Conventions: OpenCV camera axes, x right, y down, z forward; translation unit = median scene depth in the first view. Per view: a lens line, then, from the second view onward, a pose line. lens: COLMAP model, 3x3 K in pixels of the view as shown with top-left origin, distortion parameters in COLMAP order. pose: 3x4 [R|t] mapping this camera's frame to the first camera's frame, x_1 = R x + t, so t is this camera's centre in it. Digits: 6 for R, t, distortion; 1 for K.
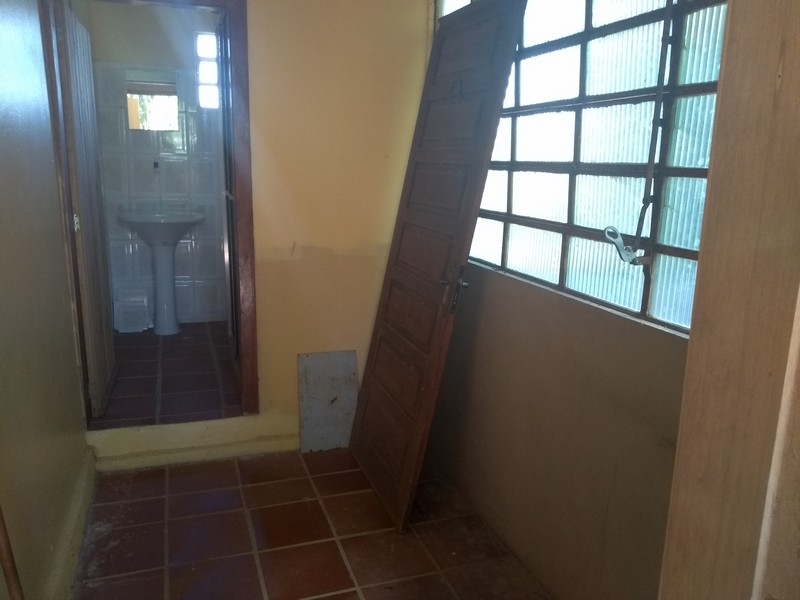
lens RADIAL K [[621.2, 0, 400.0], [0, 621.2, 300.0], [0, 0, 1]] dist [-0.007781, -0.001271]
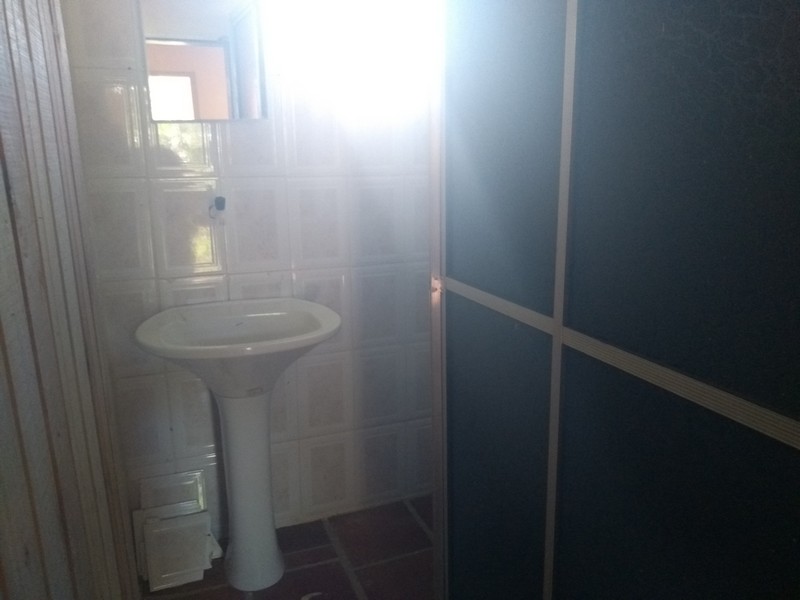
lens RADIAL K [[621.2, 0, 400.0], [0, 621.2, 300.0], [0, 0, 1]] dist [-0.007781, -0.001271]
pose [[0.998615, -0.049667, 0.017342, -0.269464], [0.049577, 0.998755, 0.005607, -0.142085], [-0.017599, -0.004739, 0.999834, 0.549576]]
